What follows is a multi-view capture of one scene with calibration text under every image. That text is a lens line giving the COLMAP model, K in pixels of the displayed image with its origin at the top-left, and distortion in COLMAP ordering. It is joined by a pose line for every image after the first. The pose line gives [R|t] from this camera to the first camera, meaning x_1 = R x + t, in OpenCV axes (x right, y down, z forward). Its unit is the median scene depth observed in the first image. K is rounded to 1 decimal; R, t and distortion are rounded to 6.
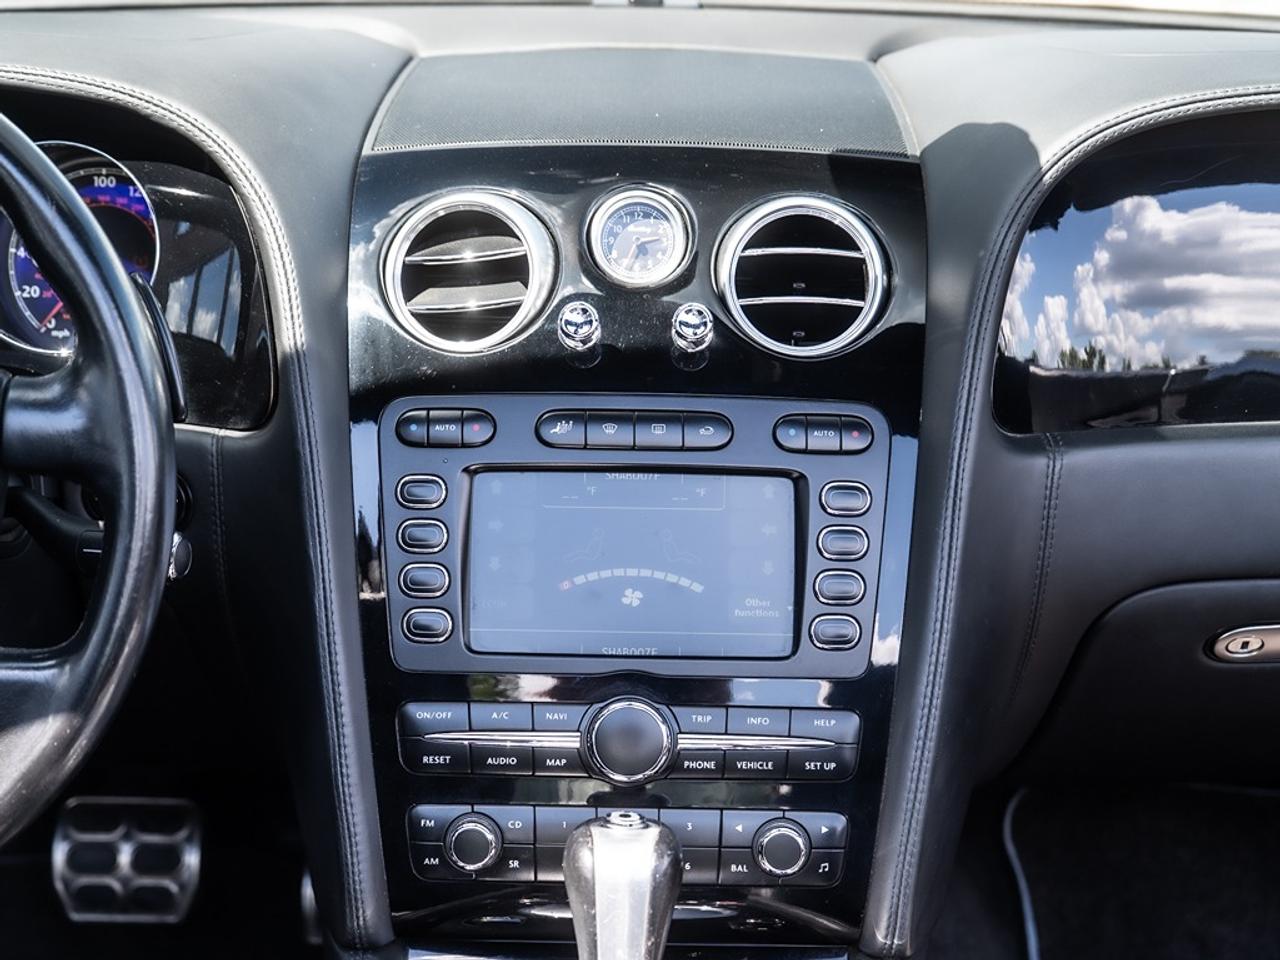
lens RADIAL K [[1949.1, 0, 643.8], [0, 1949.1, 485.4], [0, 0, 1]] dist [0.009466, 0.000000]
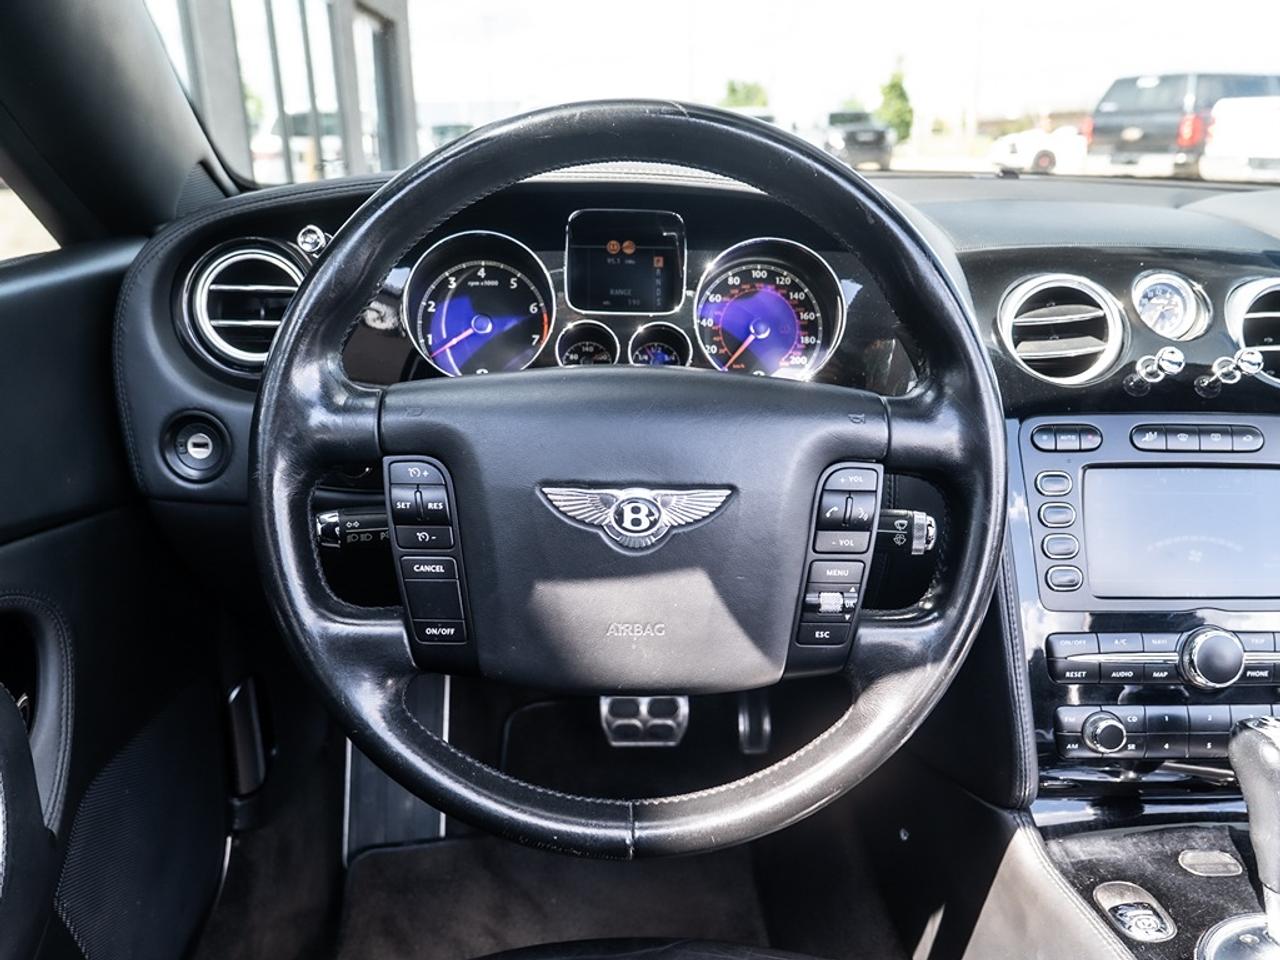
lens RADIAL K [[888.4, 0, 640.3], [0, 888.4, 484.2], [0, 0, 1]] dist [-0.013915, 0.001020]
pose [[0.998845, -0.011455, 0.046655, -0.431258], [0.011057, 0.999900, 0.008780, -0.005134], [-0.046751, -0.008254, 0.998872, 0.365754]]
